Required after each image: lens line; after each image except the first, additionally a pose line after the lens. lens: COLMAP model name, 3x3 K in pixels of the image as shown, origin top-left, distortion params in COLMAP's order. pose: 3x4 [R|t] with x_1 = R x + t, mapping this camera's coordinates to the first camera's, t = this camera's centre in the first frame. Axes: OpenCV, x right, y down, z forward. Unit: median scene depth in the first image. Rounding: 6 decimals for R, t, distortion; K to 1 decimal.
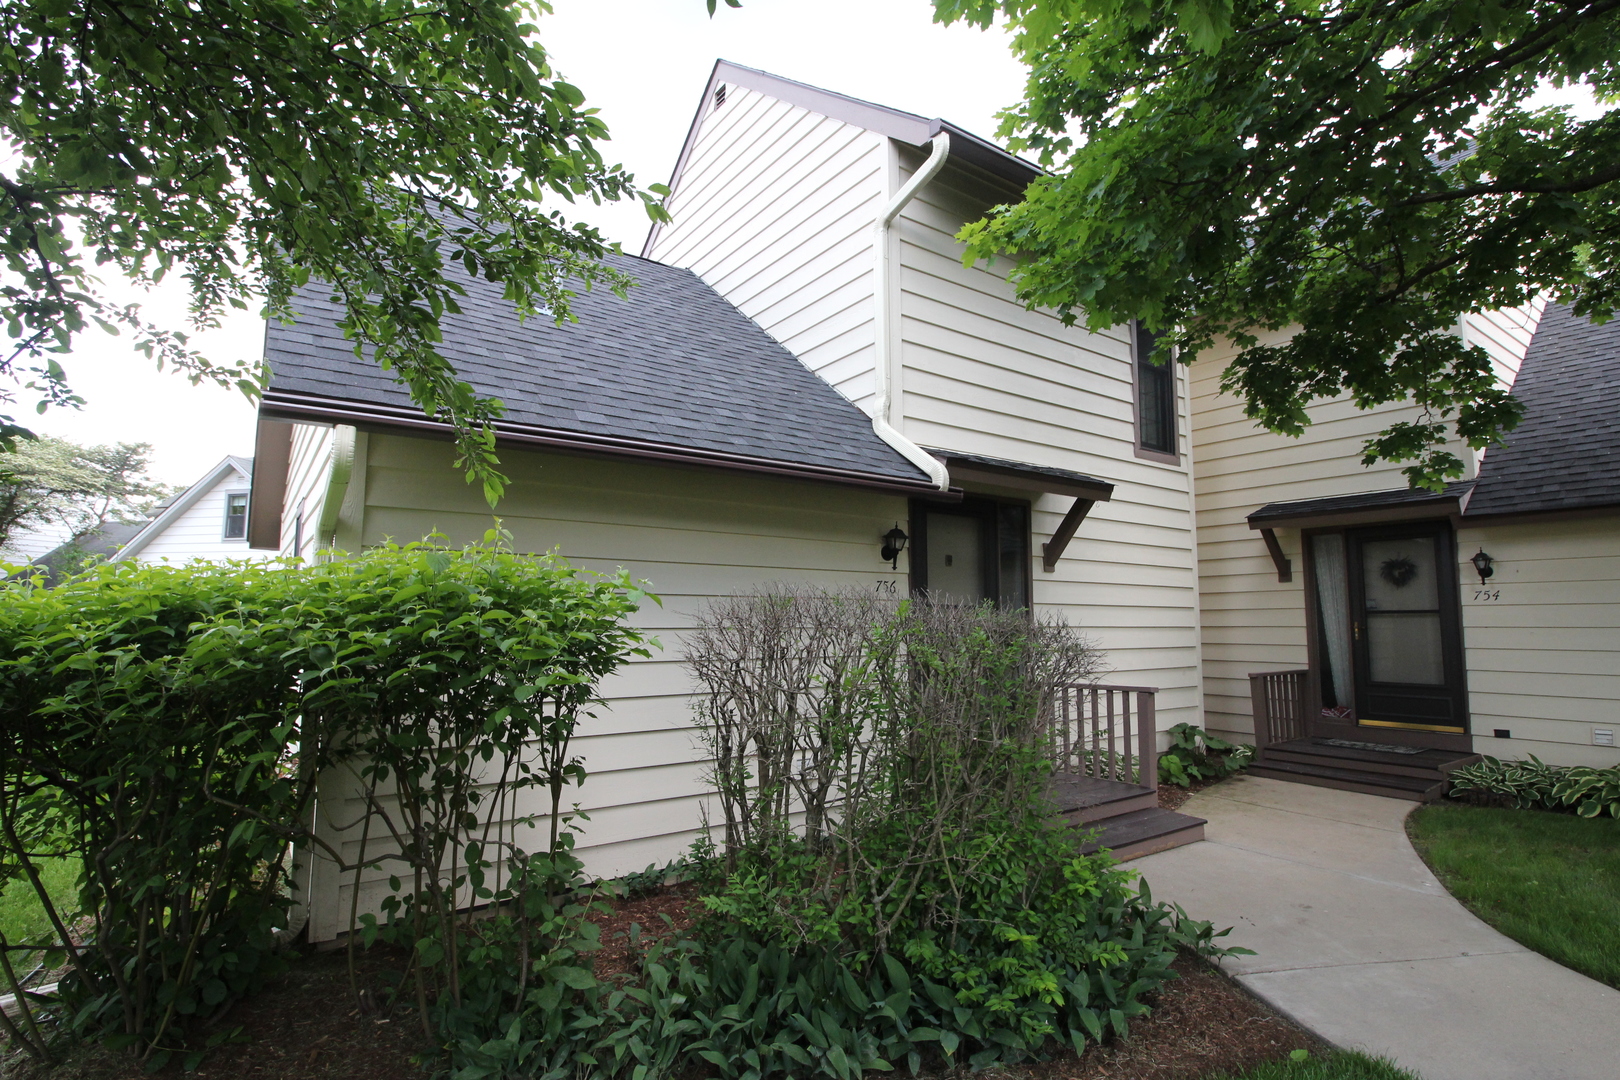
lens RADIAL K [[804.6, 0, 810.0], [0, 804.6, 540.0], [0, 0, 1]] dist [-0.004447, -0.009749]
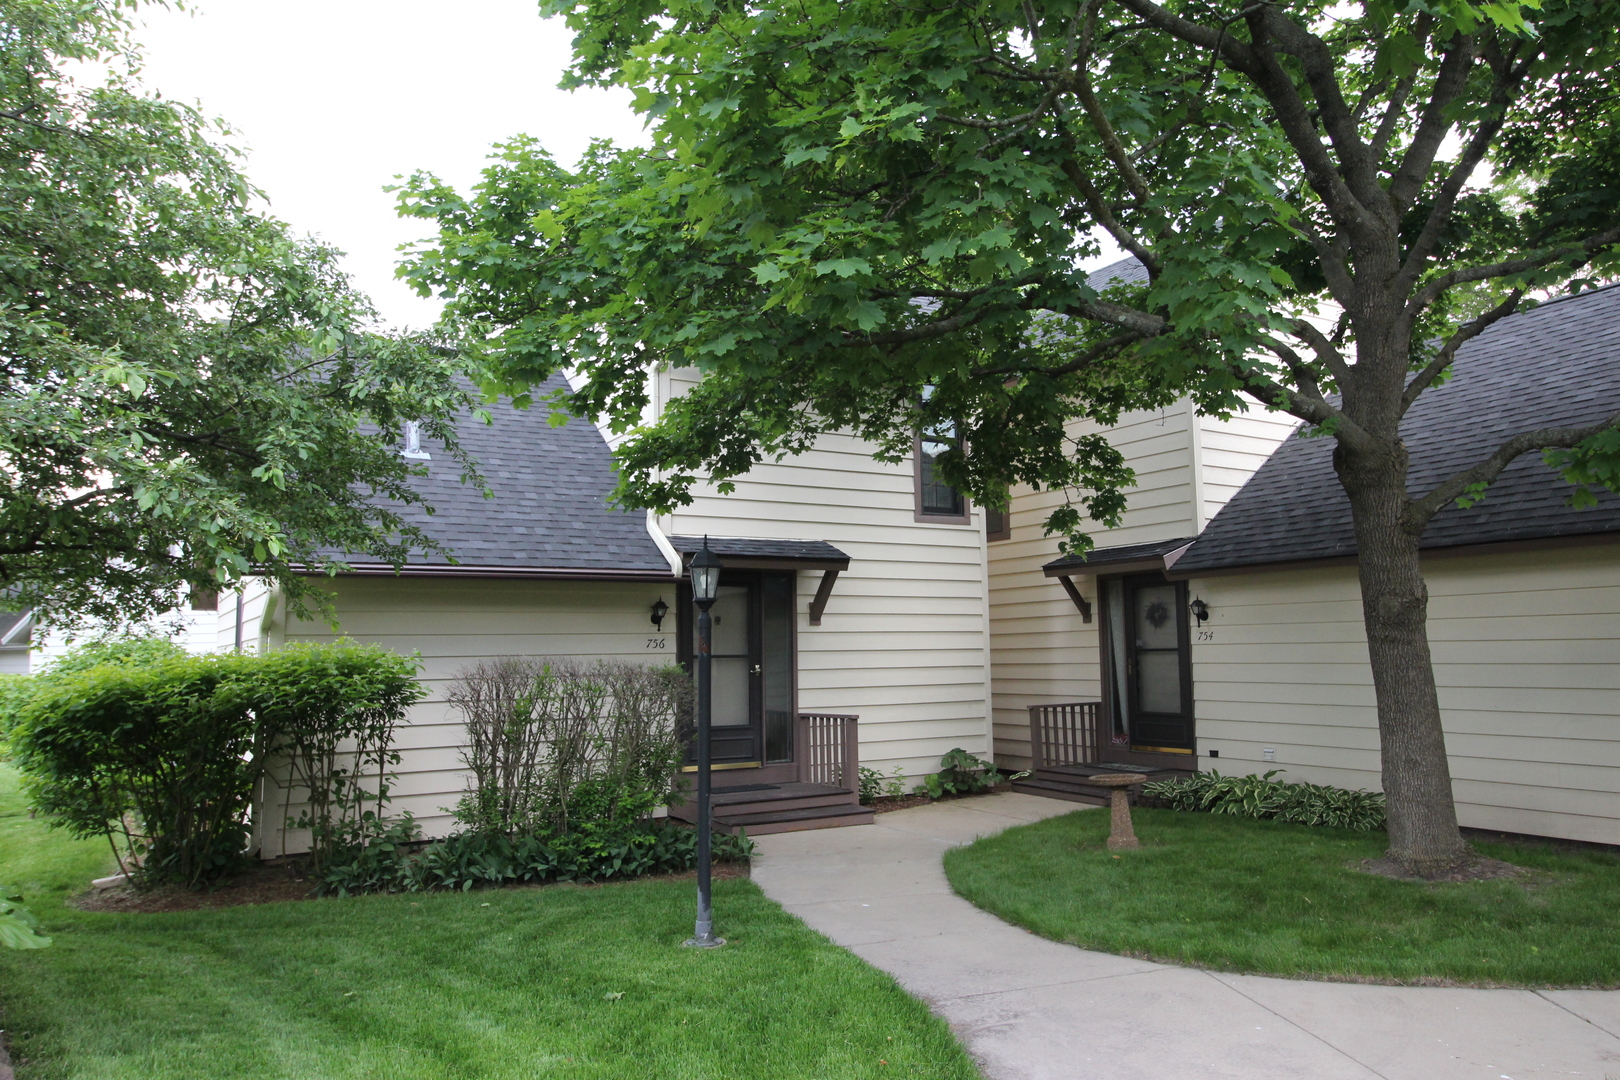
lens RADIAL K [[1154.4, 0, 806.3], [0, 1154.4, 527.9], [0, 0, 1]] dist [0.007467, 0.002807]
pose [[0.995589, -0.027632, -0.089663, 0.519642], [0.027268, 0.999614, -0.005282, -0.117929], [0.089774, 0.002814, 0.995958, -0.909595]]
